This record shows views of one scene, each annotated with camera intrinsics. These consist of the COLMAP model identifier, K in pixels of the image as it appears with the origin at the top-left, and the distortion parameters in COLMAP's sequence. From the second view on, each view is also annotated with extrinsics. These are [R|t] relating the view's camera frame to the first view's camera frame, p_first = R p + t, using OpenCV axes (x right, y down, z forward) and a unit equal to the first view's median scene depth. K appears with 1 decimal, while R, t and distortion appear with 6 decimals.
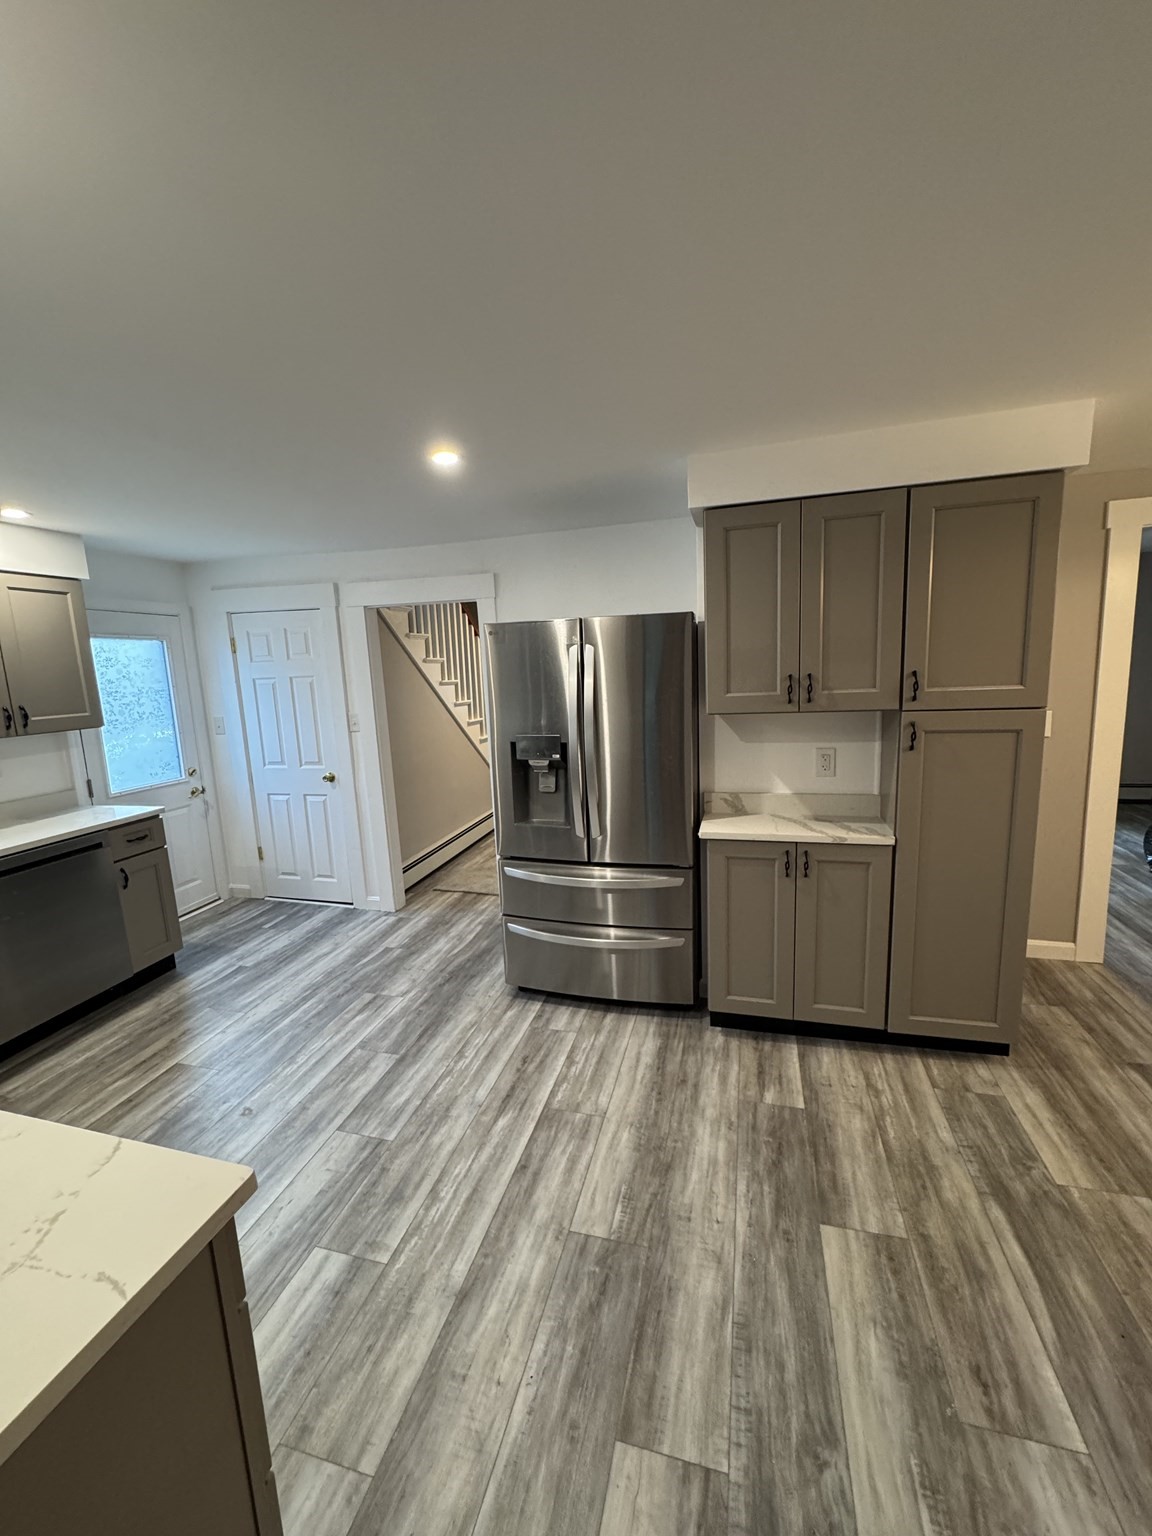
lens RADIAL K [[612.1, 0, 579.3], [0, 612.1, 766.0], [0, 0, 1]] dist [-0.004058, 0.001092]
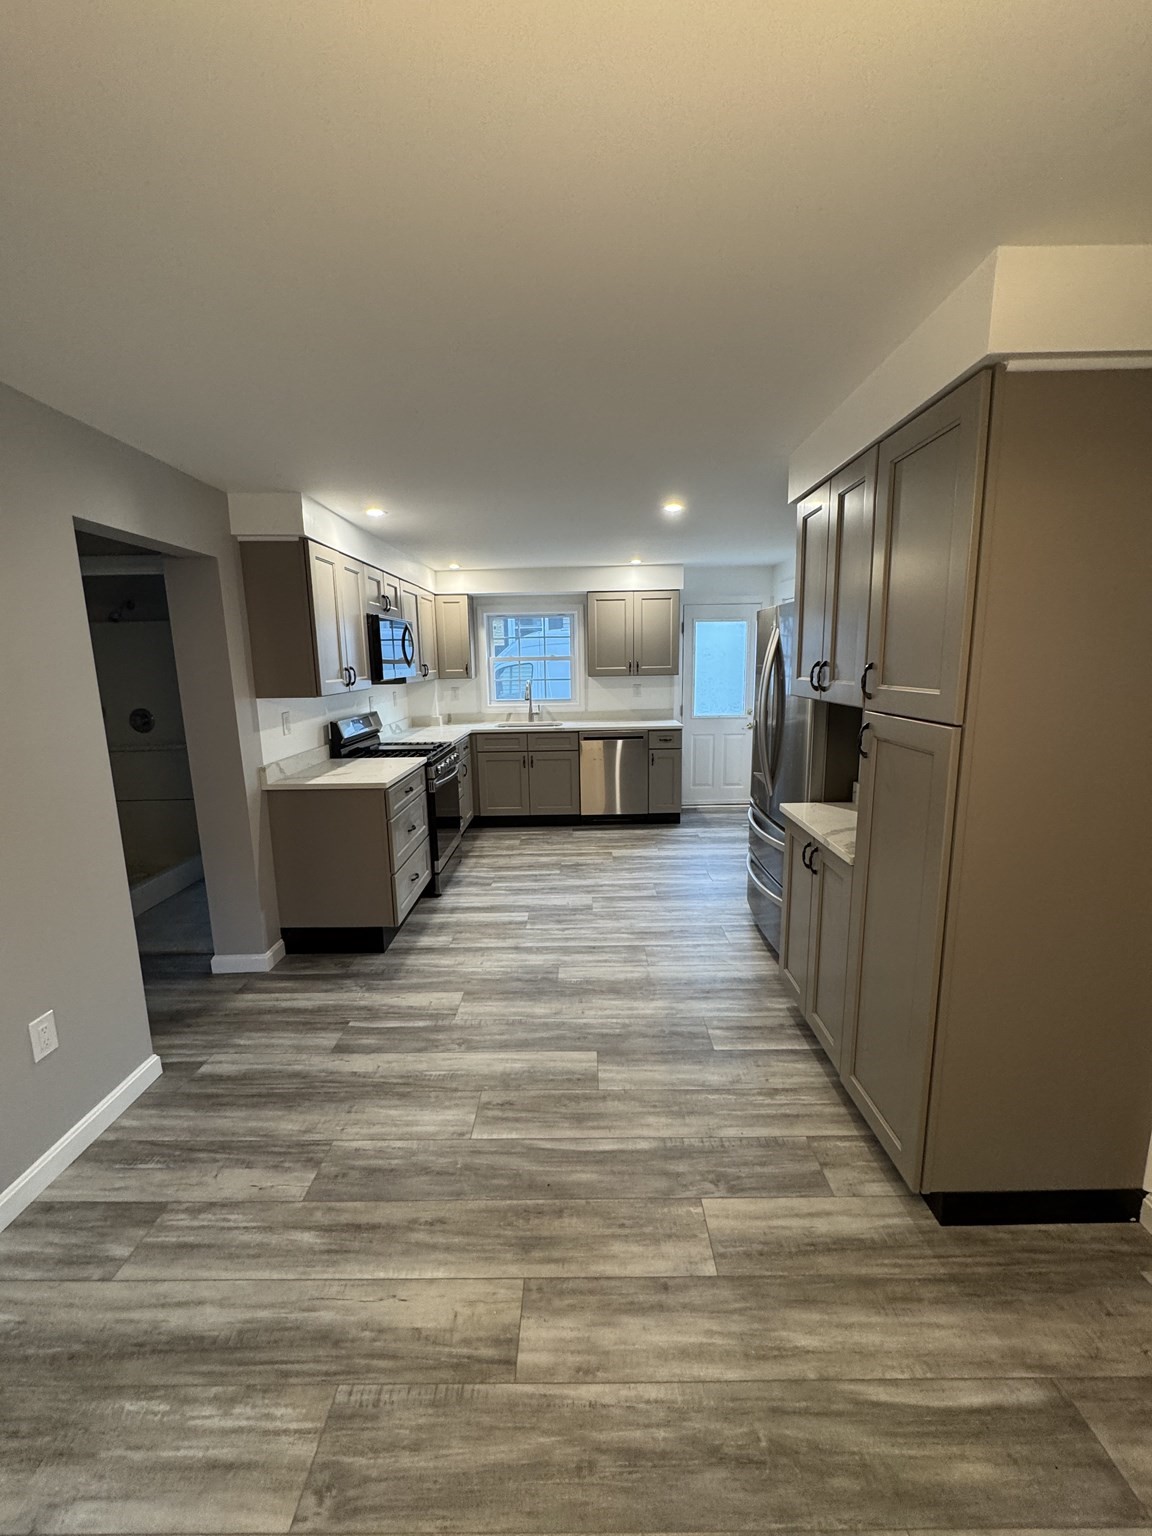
lens RADIAL K [[612.1, 0, 578.3], [0, 612.1, 767.0], [0, 0, 1]] dist [-0.004058, 0.001092]
pose [[0.260403, 0.207831, -0.942866, 1.216128], [-0.150399, 0.973368, 0.173016, -0.097977], [0.953714, 0.096752, 0.284726, 0.380923]]
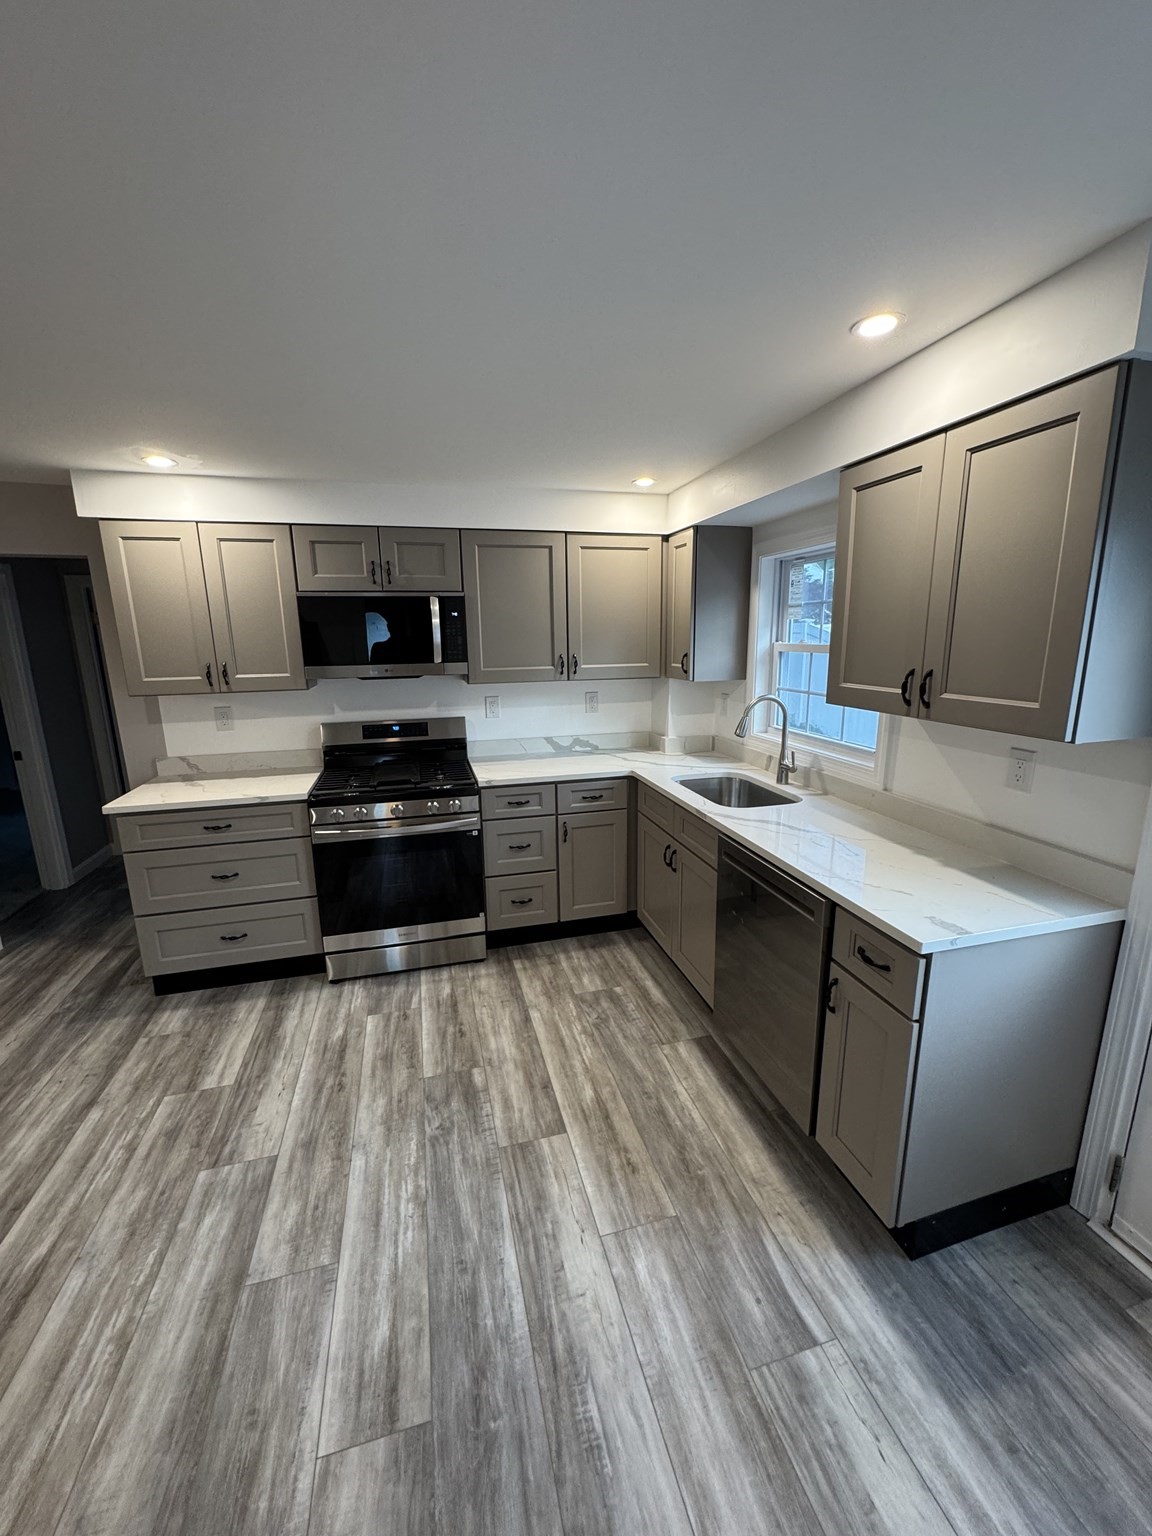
lens RADIAL K [[612.1, 0, 577.7], [0, 612.1, 766.7], [0, 0, 1]] dist [-0.004058, 0.001092]
pose [[-0.862079, 0.161022, -0.480512, -0.424525], [-0.031216, 0.929505, 0.367485, -0.278270], [0.505812, 0.331801, -0.796281, 1.699618]]
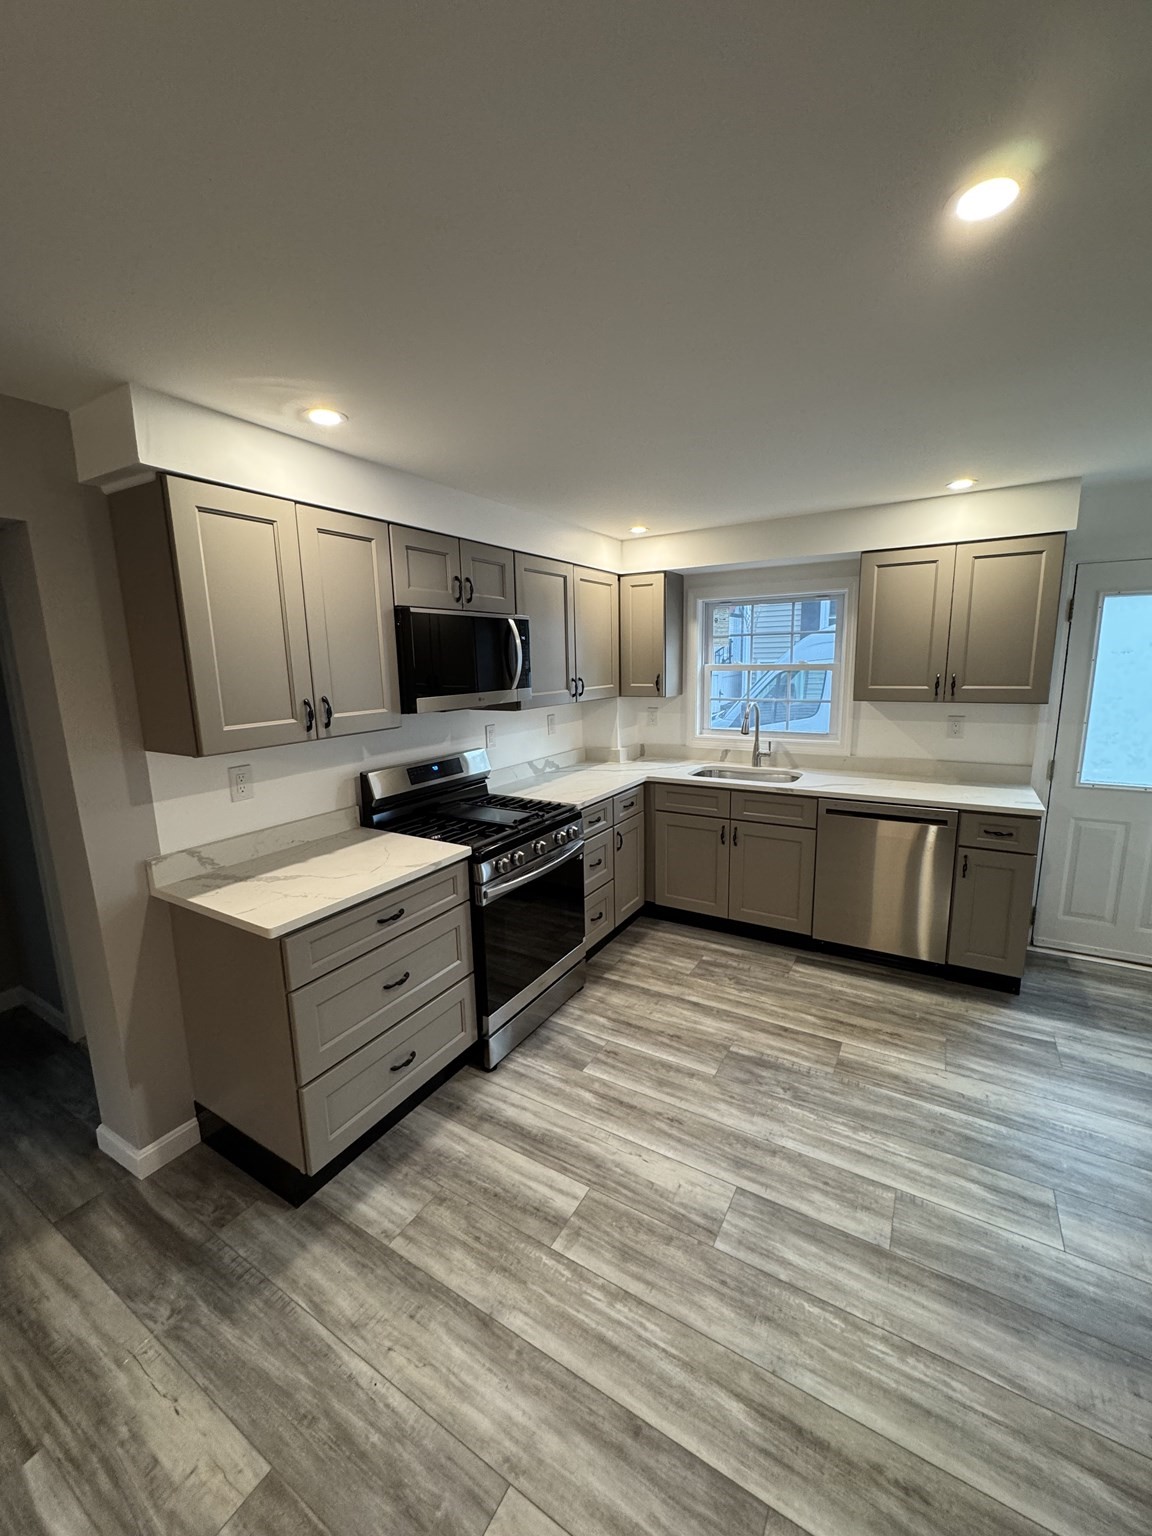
lens RADIAL K [[612.1, 0, 578.8], [0, 612.1, 766.2], [0, 0, 1]] dist [-0.004058, 0.001092]
pose [[-0.269052, 0.217334, -0.938284, 0.344676], [-0.124143, 0.958255, 0.257558, -0.175661], [0.955091, 0.185778, -0.230840, 0.844537]]
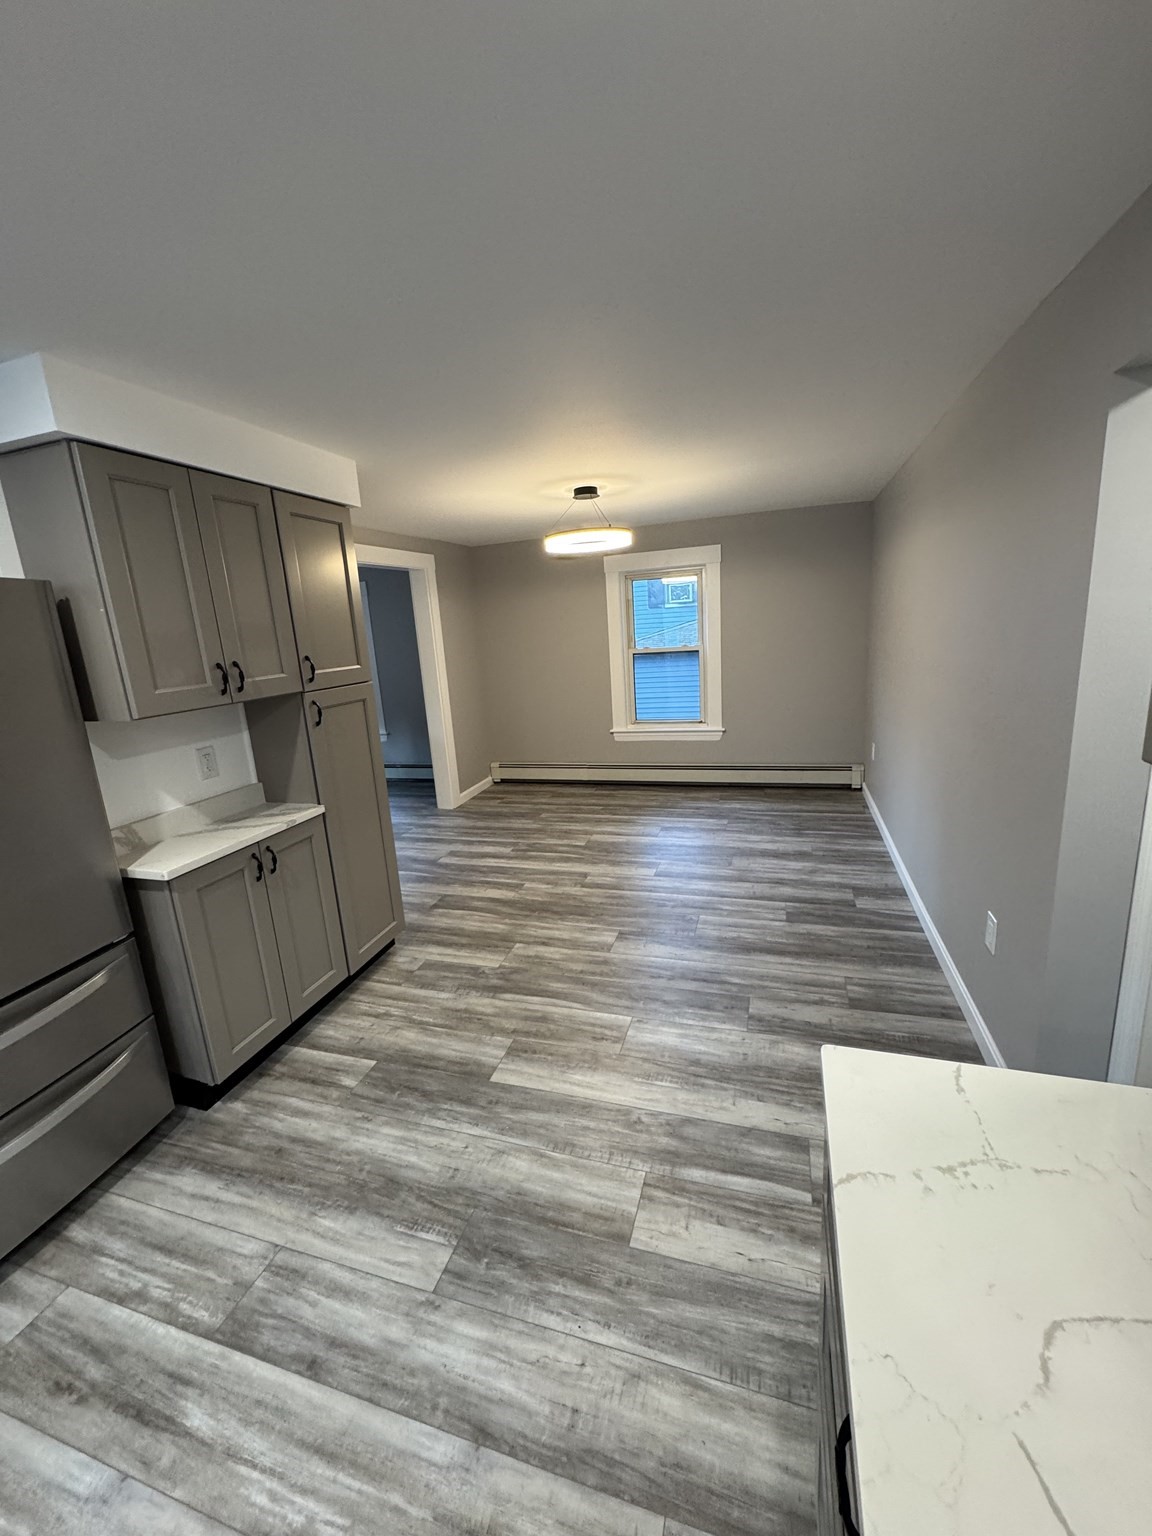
lens RADIAL K [[612.1, 0, 577.4], [0, 612.1, 765.1], [0, 0, 1]] dist [-0.004058, 0.001092]
pose [[0.041581, -0.180464, 0.982702, -0.558238], [0.224005, 0.960199, 0.166853, -0.036545], [-0.973701, 0.213192, 0.080351, 0.448027]]
